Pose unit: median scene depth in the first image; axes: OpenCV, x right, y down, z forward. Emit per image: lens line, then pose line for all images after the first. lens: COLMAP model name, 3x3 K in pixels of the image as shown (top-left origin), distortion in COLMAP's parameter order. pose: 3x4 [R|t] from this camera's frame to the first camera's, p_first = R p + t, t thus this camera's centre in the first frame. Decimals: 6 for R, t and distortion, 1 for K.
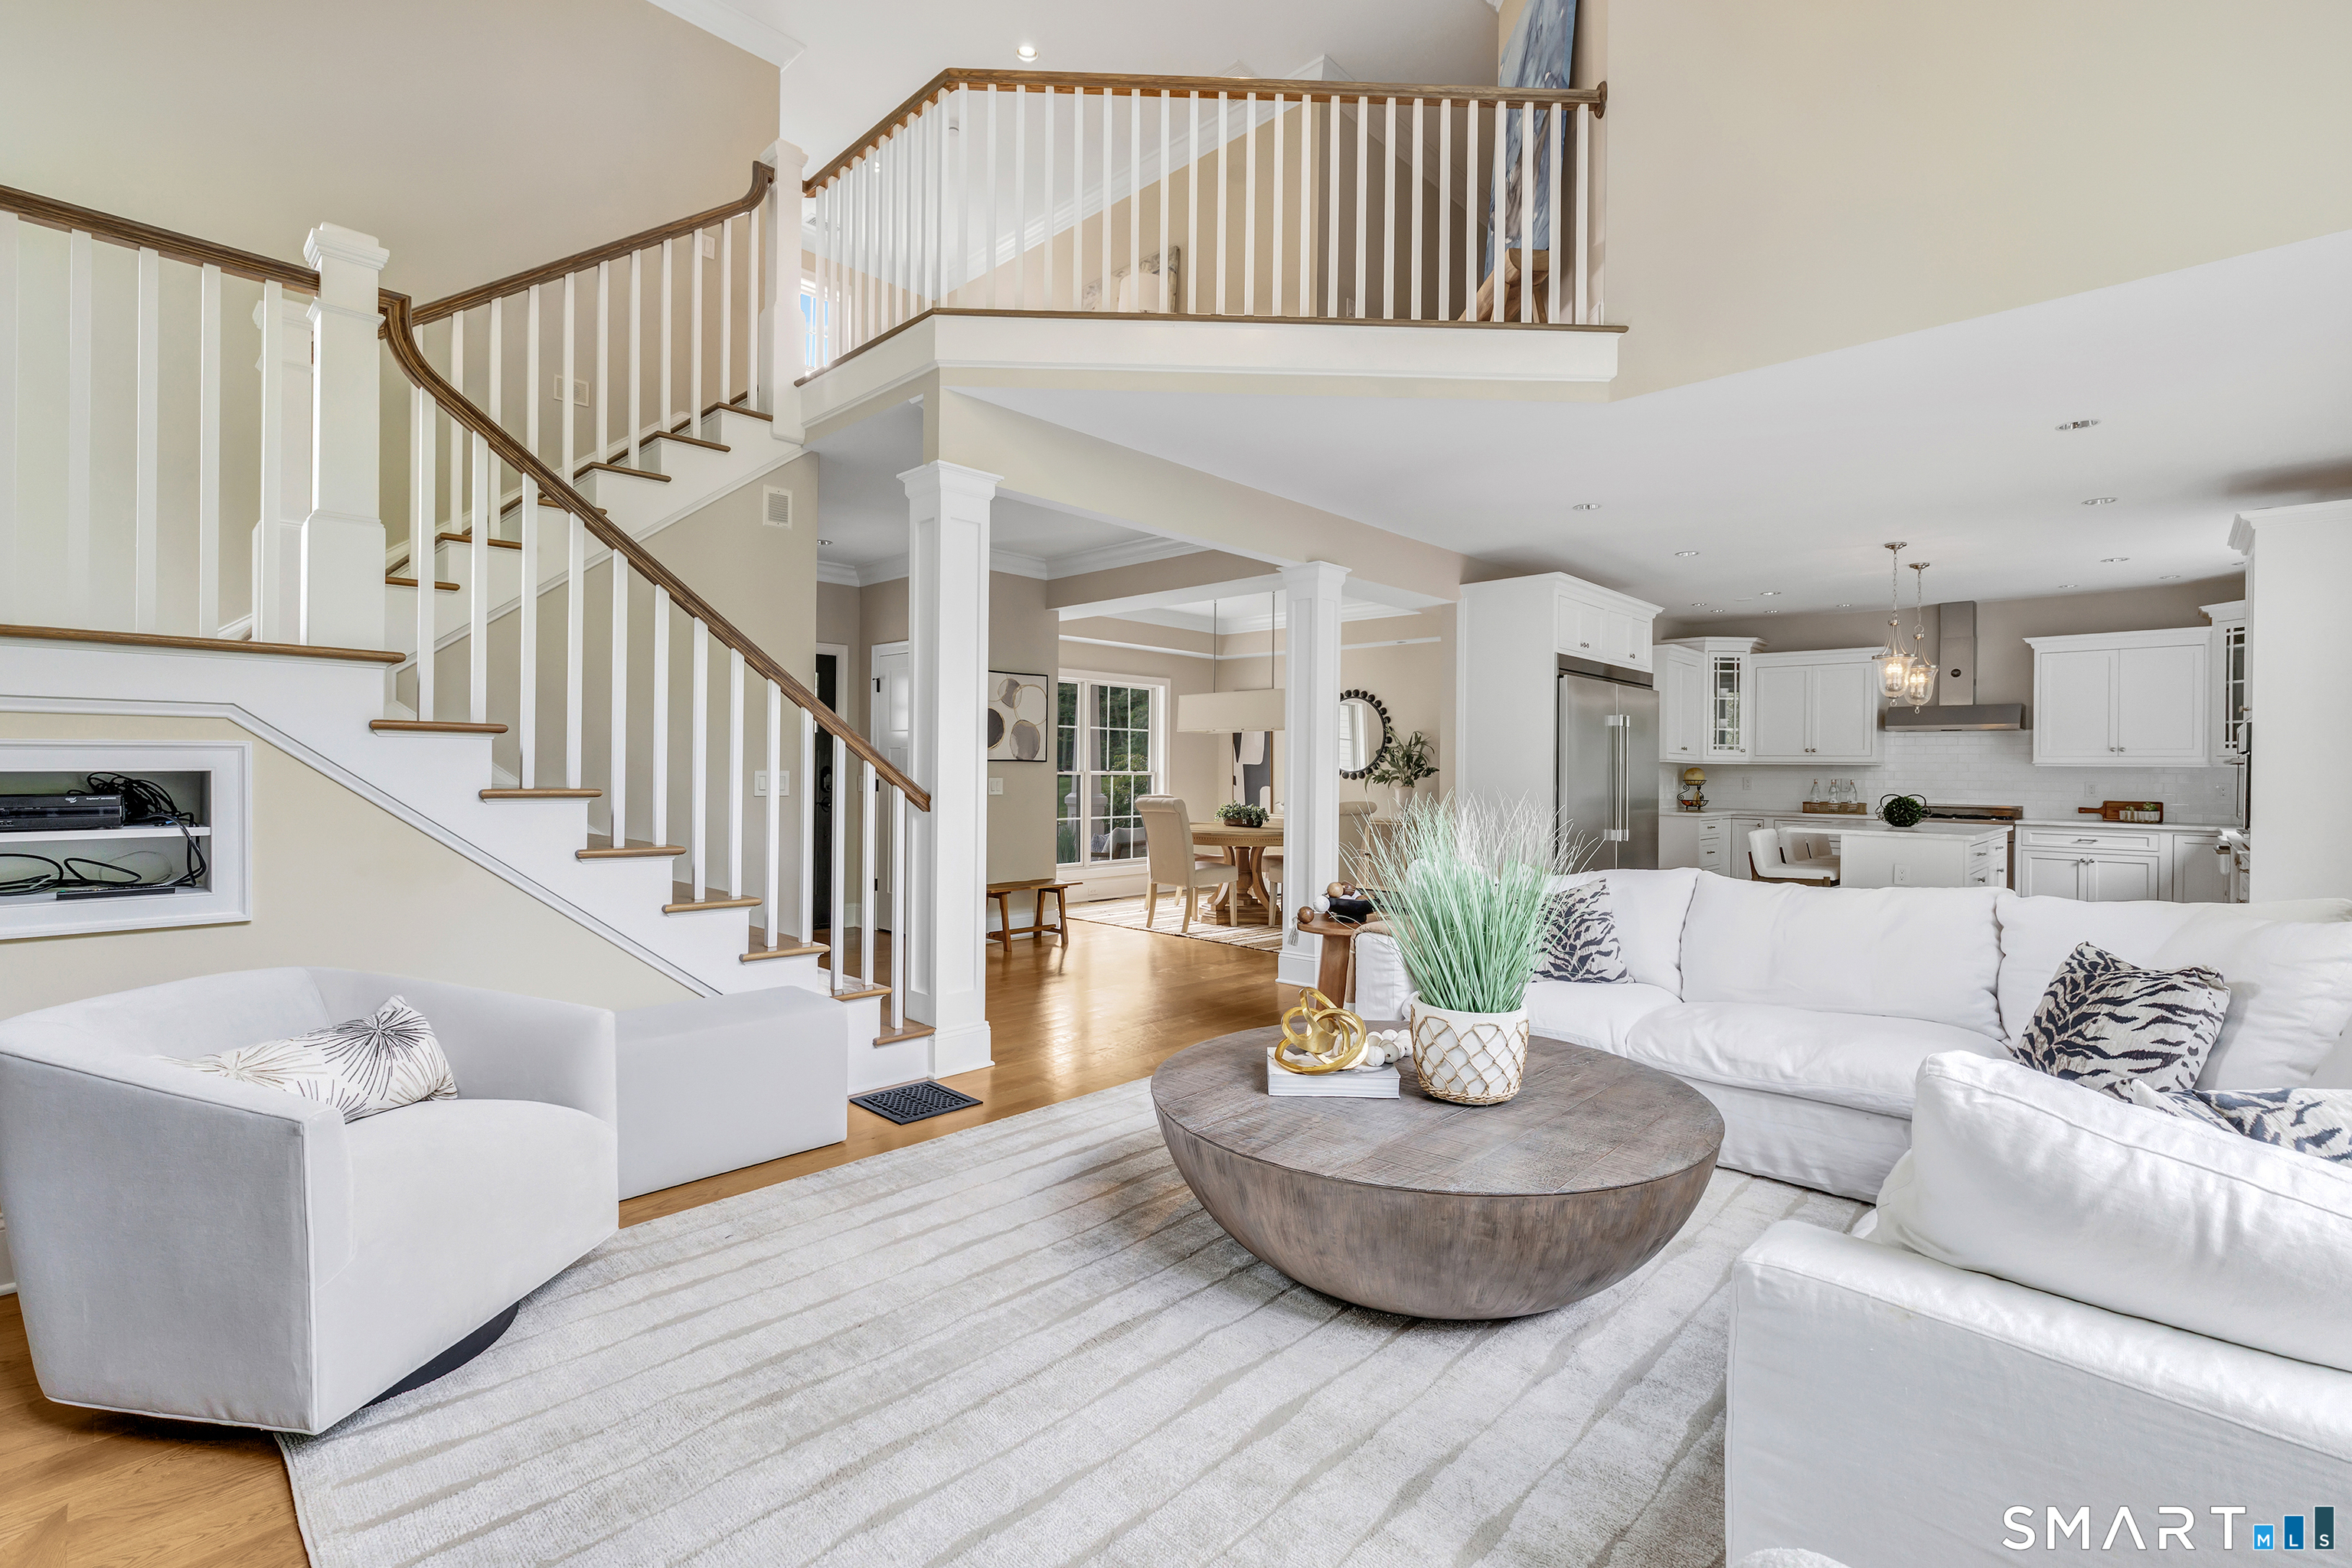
lens RADIAL K [[1021.5, 0, 1175.9], [0, 1021.5, 778.9], [0, 0, 1]] dist [0.003032, 0.000088]
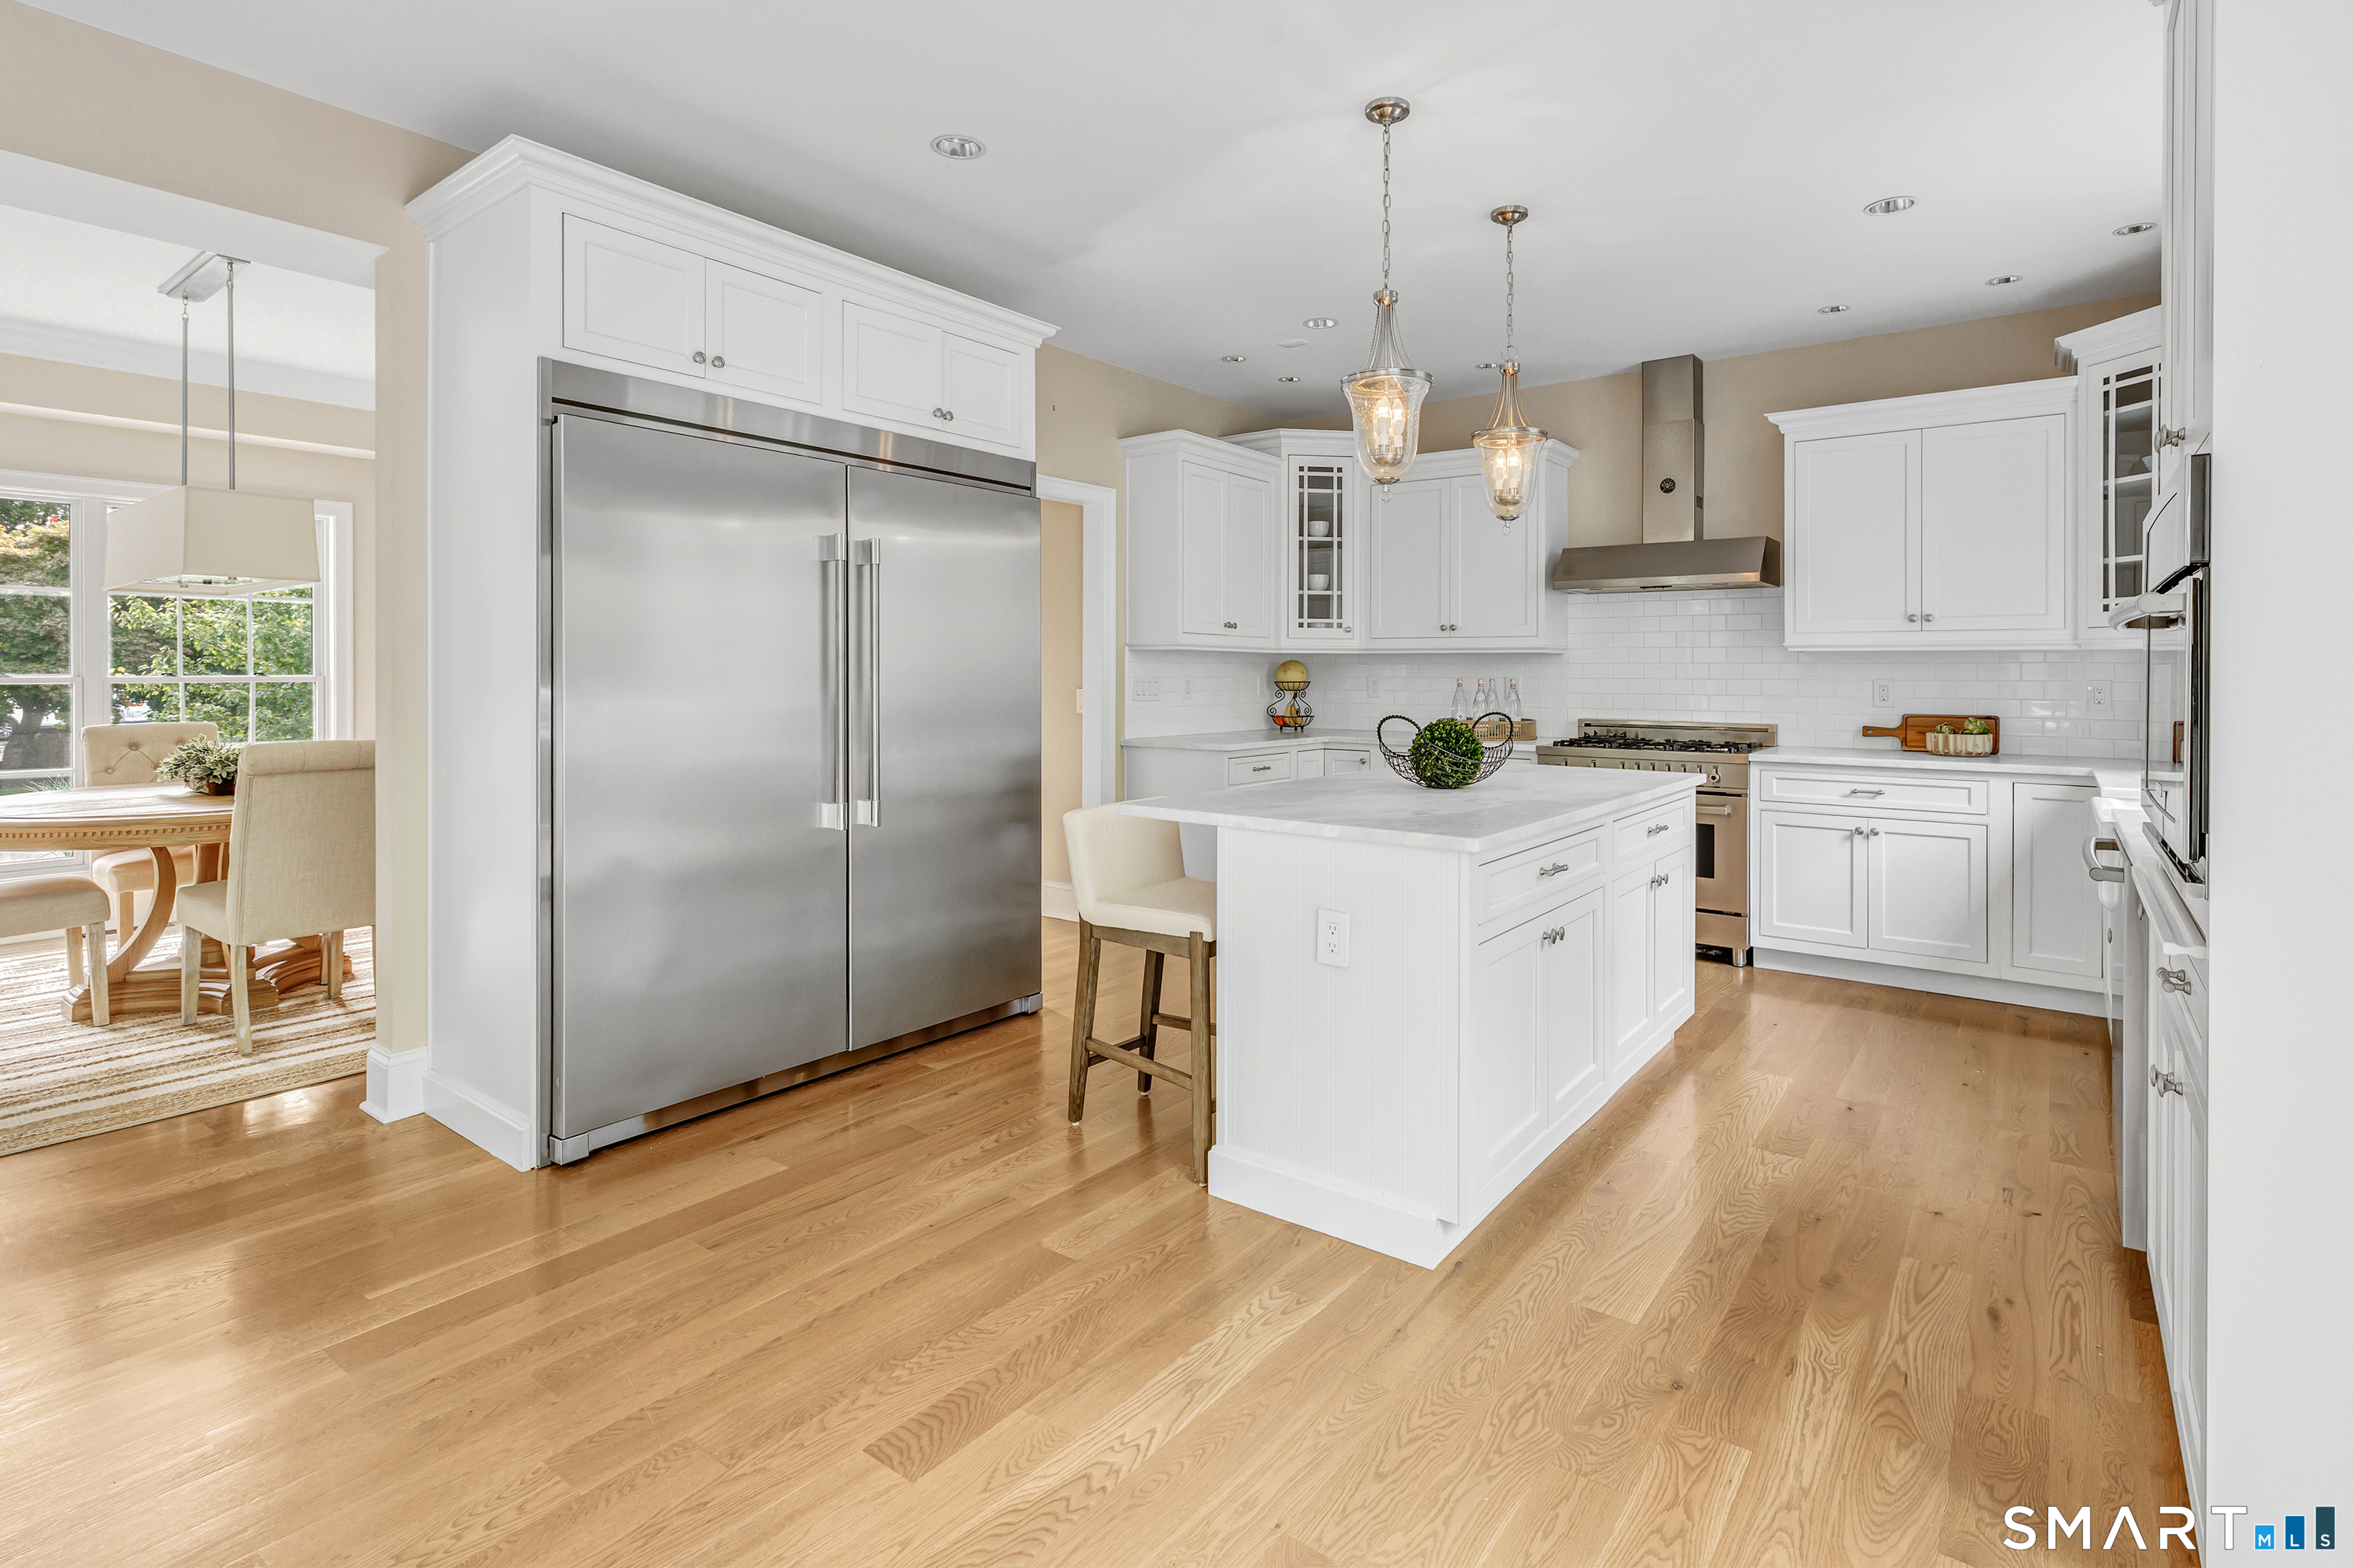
lens RADIAL K [[1136.2, 0, 1180.0], [0, 1136.2, 677.4], [0, 0, 1]] dist [0.002638, 0.000351]
pose [[0.993014, -0.009434, 0.117616, 0.449767], [0.009846, 0.999947, -0.002921, -0.000018], [-0.117583, 0.004059, 0.993055, 0.441600]]
